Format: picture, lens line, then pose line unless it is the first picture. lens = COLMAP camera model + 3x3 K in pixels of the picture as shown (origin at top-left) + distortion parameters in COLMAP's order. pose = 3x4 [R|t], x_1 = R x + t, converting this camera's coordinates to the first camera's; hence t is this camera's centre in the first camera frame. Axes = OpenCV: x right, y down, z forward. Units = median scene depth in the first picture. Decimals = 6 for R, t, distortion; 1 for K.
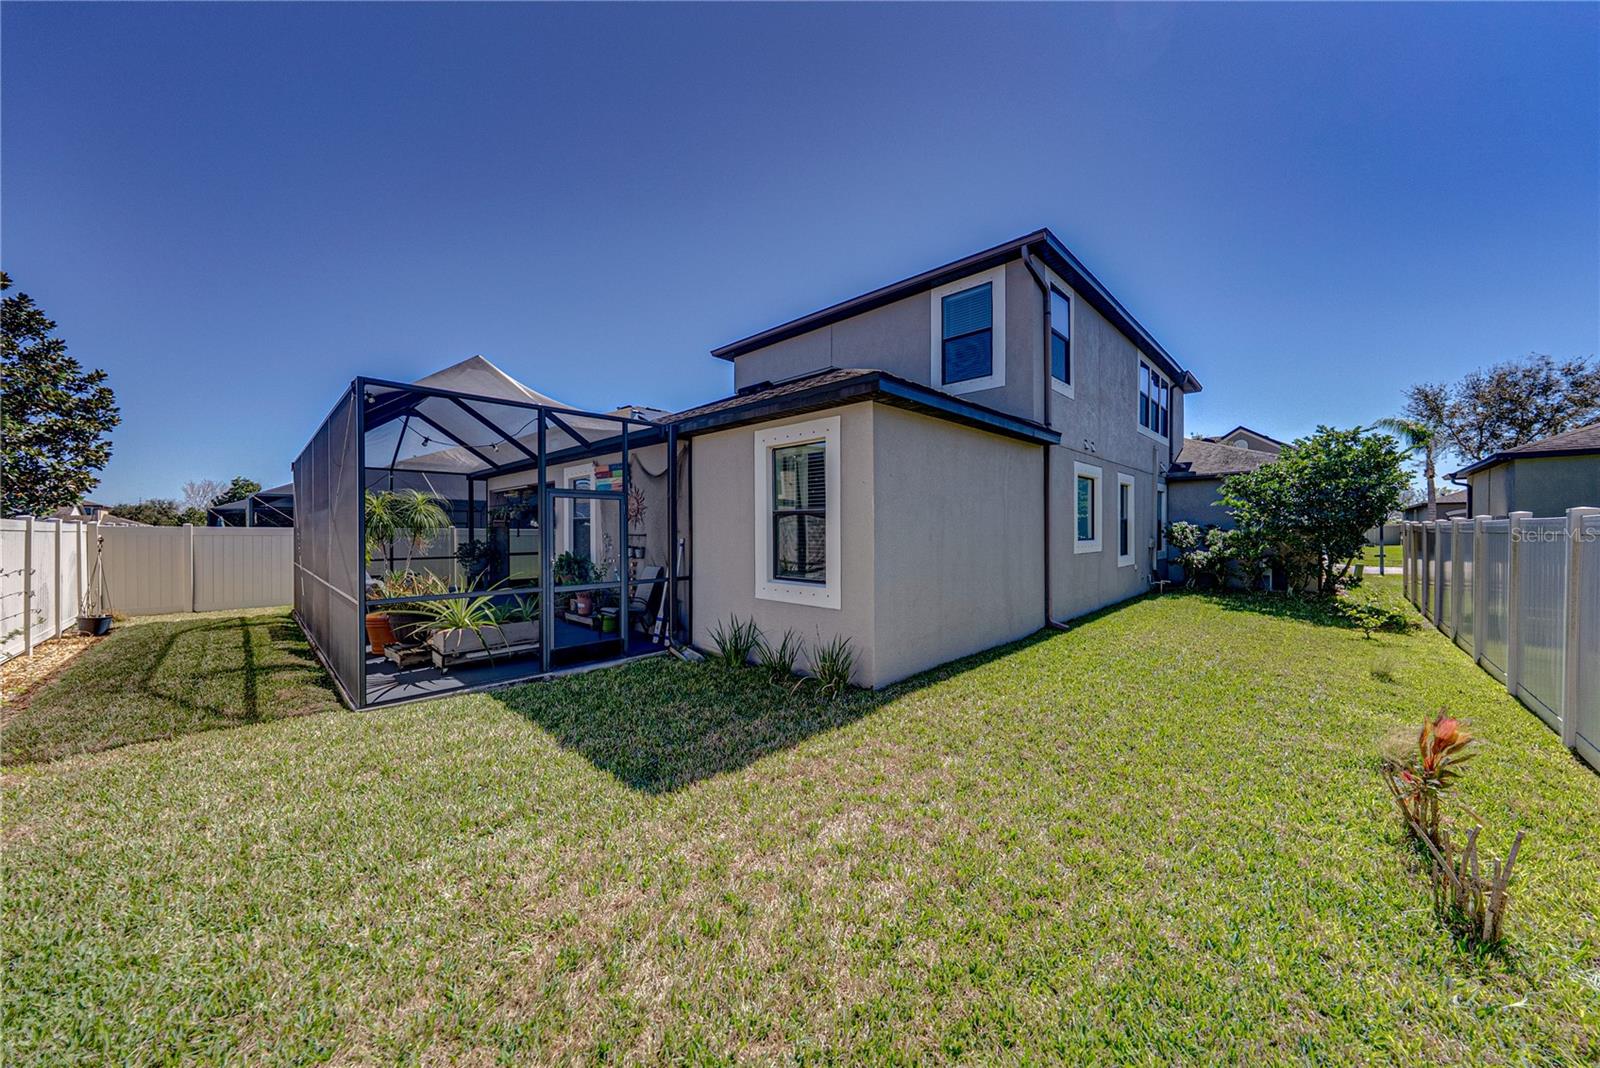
lens RADIAL K [[561.7, 0, 804.7], [0, 561.7, 529.4], [0, 0, 1]] dist [-0.001031, -0.000011]
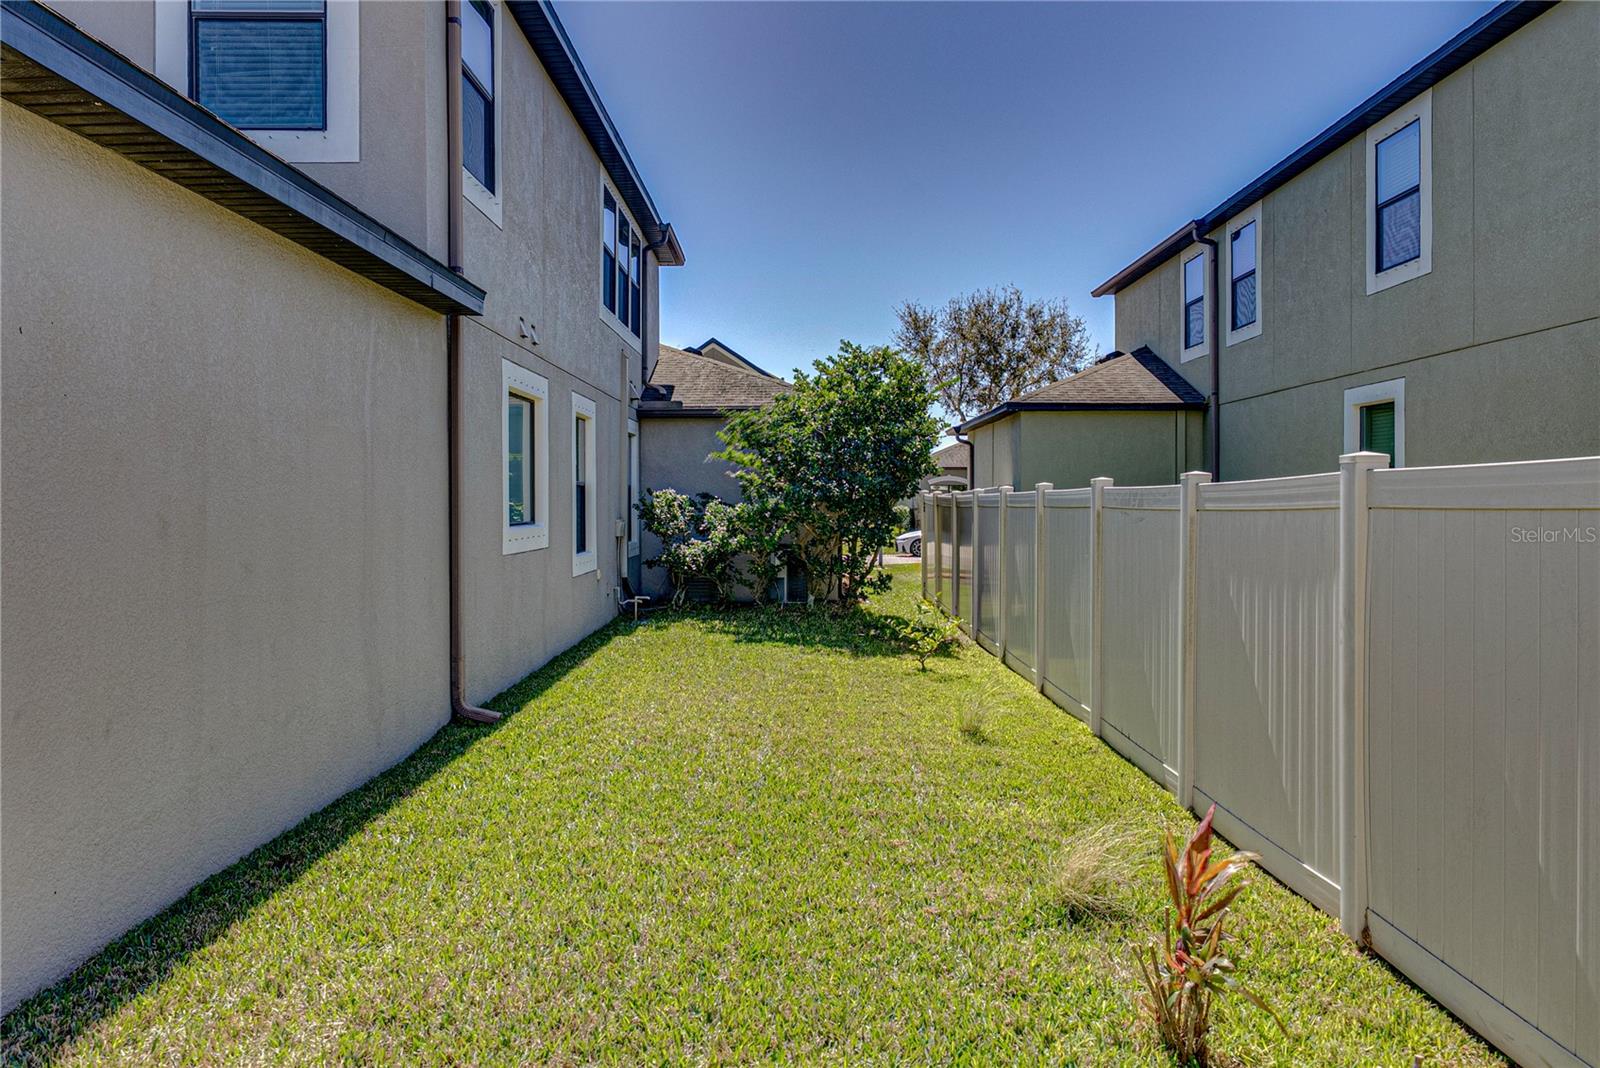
lens RADIAL K [[1073.3, 0, 804.4], [0, 1073.3, 503.6], [0, 0, 1]] dist [-0.005105, 0.001083]
pose [[0.717621, -0.001568, 0.696432, 0.029366], [0.001495, 0.999999, 0.000711, 0.000258], [-0.696432, 0.000531, 0.717622, 0.154850]]
